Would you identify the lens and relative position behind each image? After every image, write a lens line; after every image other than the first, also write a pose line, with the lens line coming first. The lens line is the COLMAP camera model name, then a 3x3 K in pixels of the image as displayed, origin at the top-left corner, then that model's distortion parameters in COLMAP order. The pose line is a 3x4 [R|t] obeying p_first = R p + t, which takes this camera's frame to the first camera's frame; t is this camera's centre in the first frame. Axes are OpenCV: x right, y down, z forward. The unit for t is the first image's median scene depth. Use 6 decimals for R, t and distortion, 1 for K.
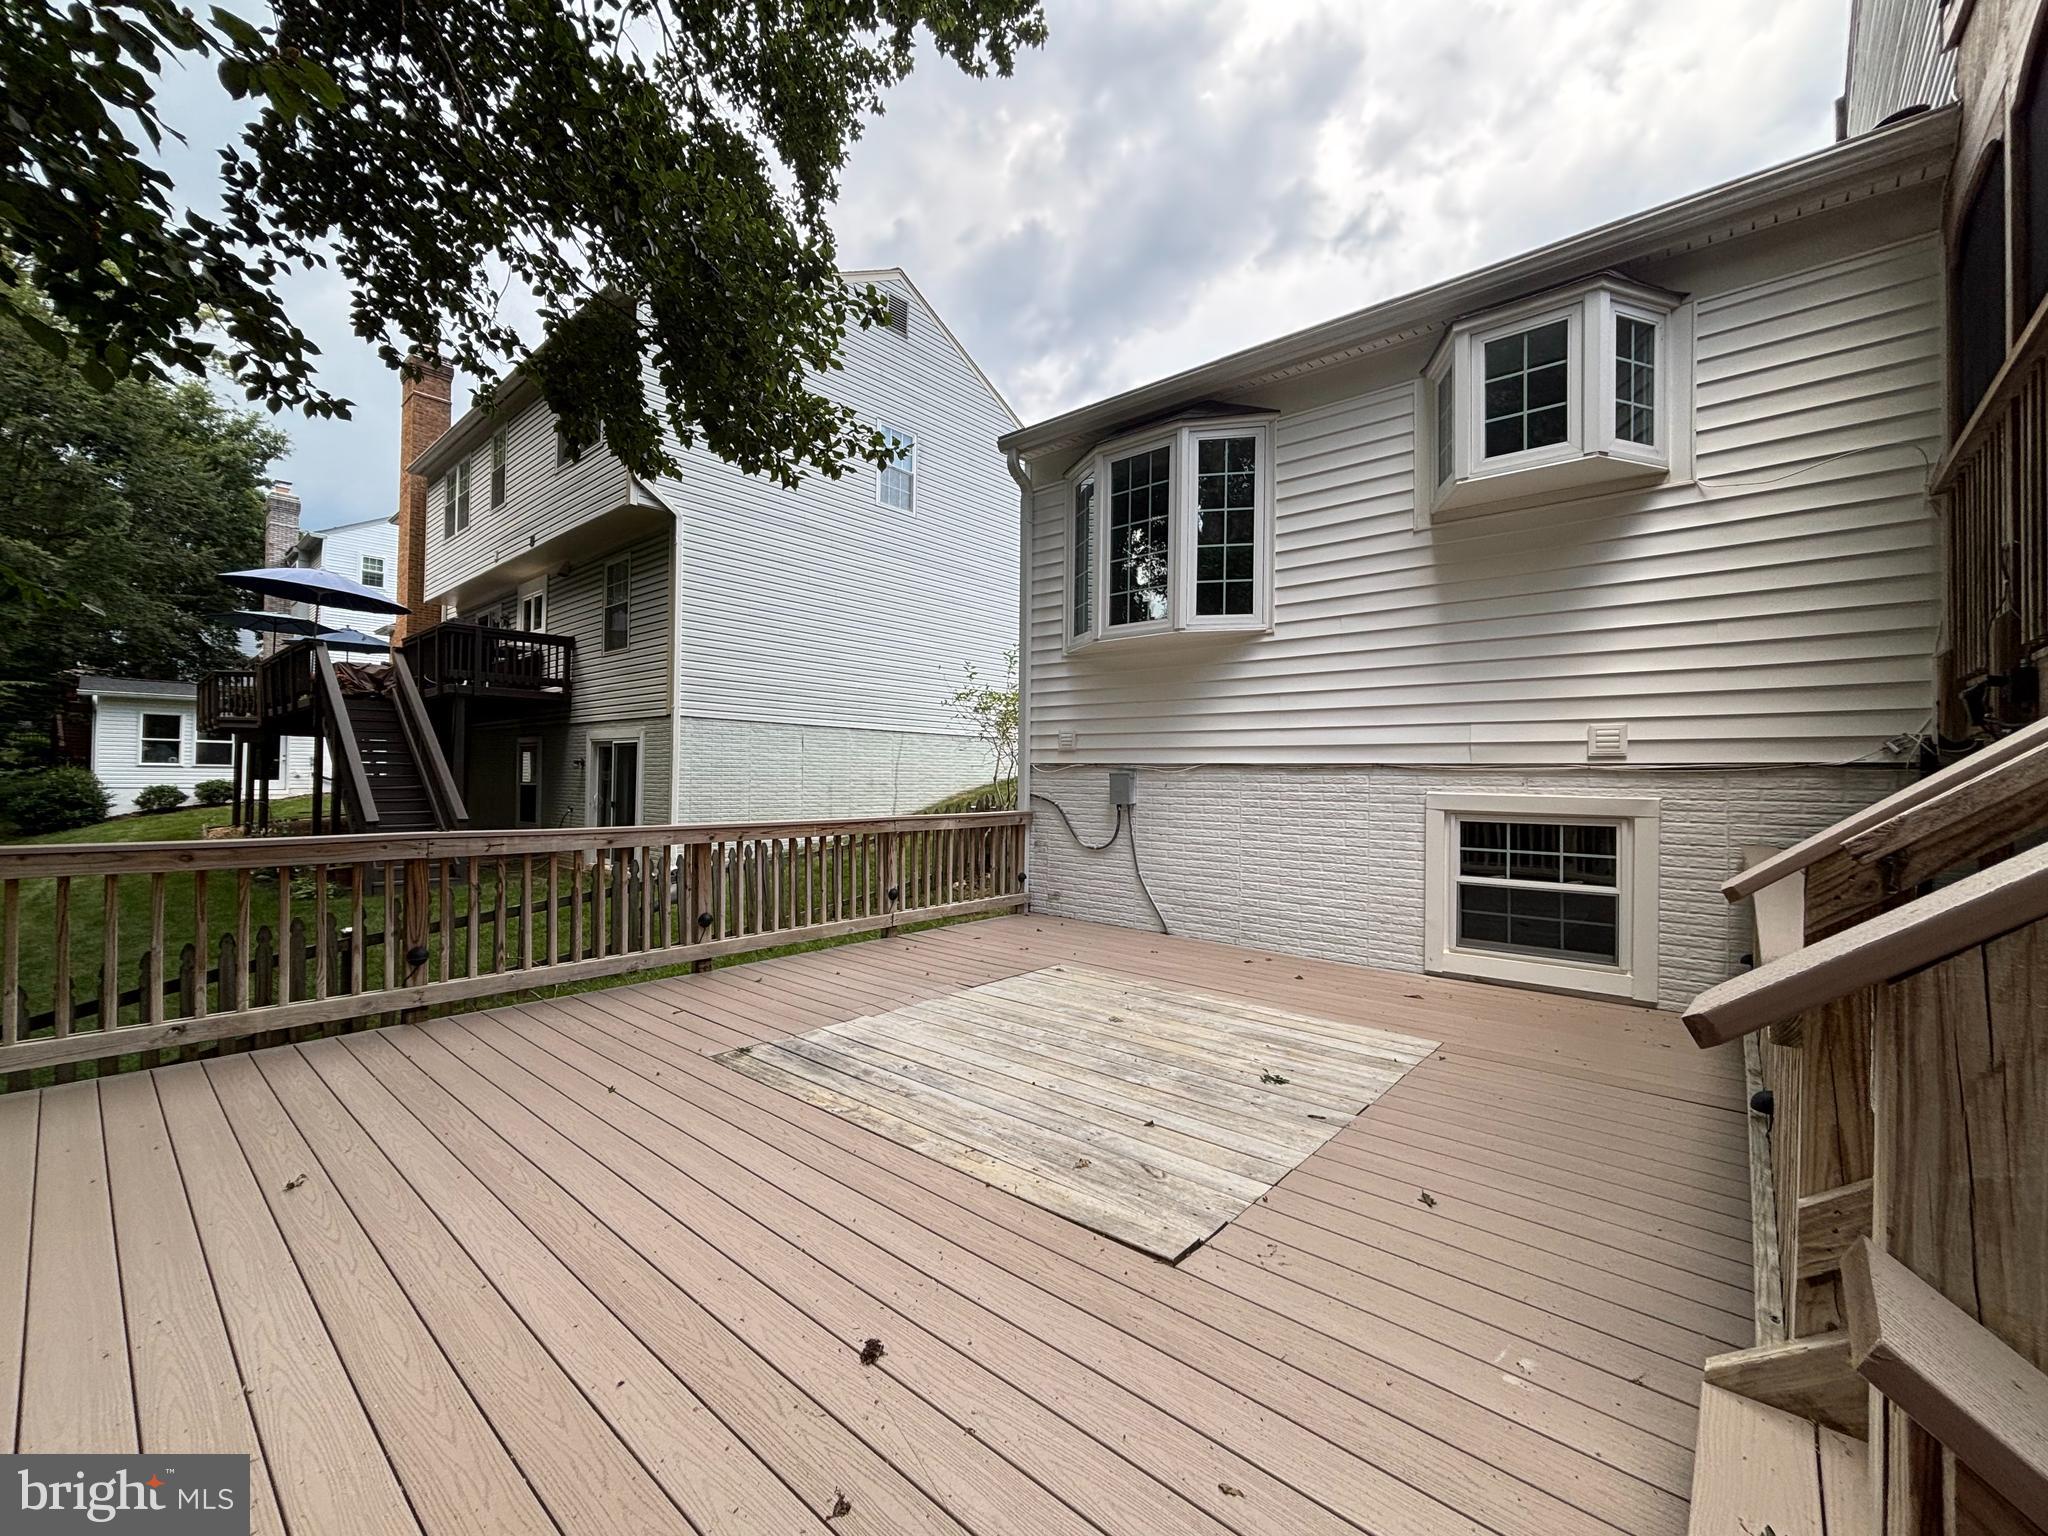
lens RADIAL K [[829.3, 0, 1029.1], [0, 829.3, 769.4], [0, 0, 1]] dist [0.000343, -0.000047]
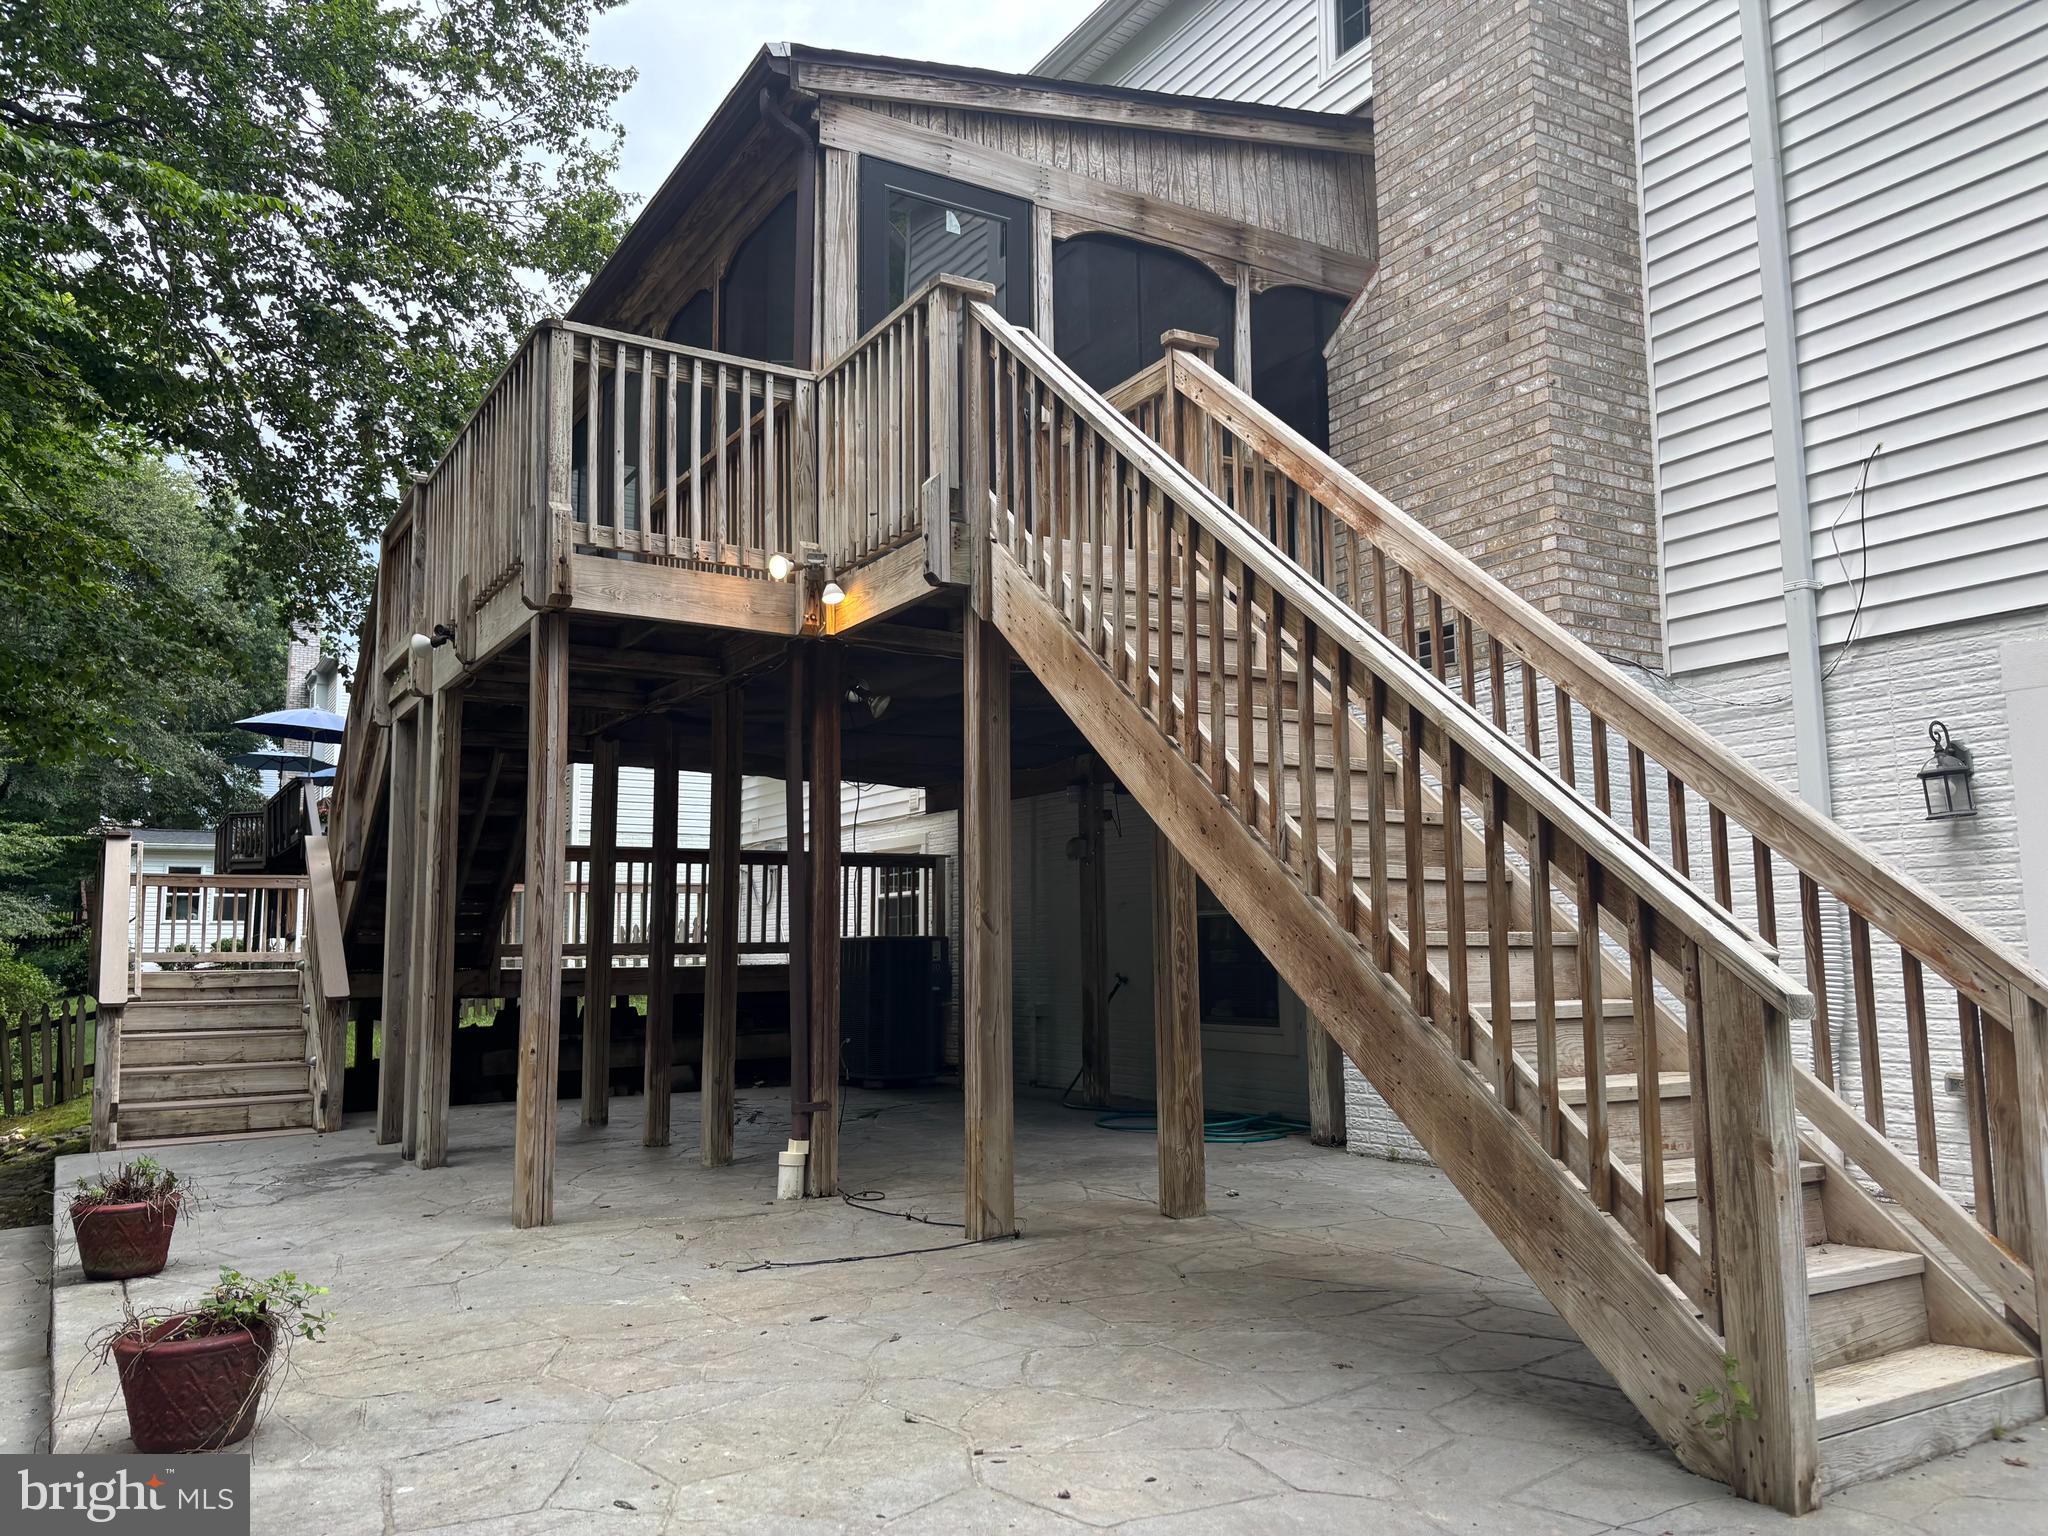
lens RADIAL K [[1545.7, 0, 1026.9], [0, 1545.7, 775.4], [0, 0, 1]] dist [0.009143, 0.006264]
pose [[0.952337, -0.060053, -0.299077, 0.332486], [0.027012, 0.993181, -0.113411, 0.049813], [0.303849, 0.099927, 0.947465, -0.324592]]
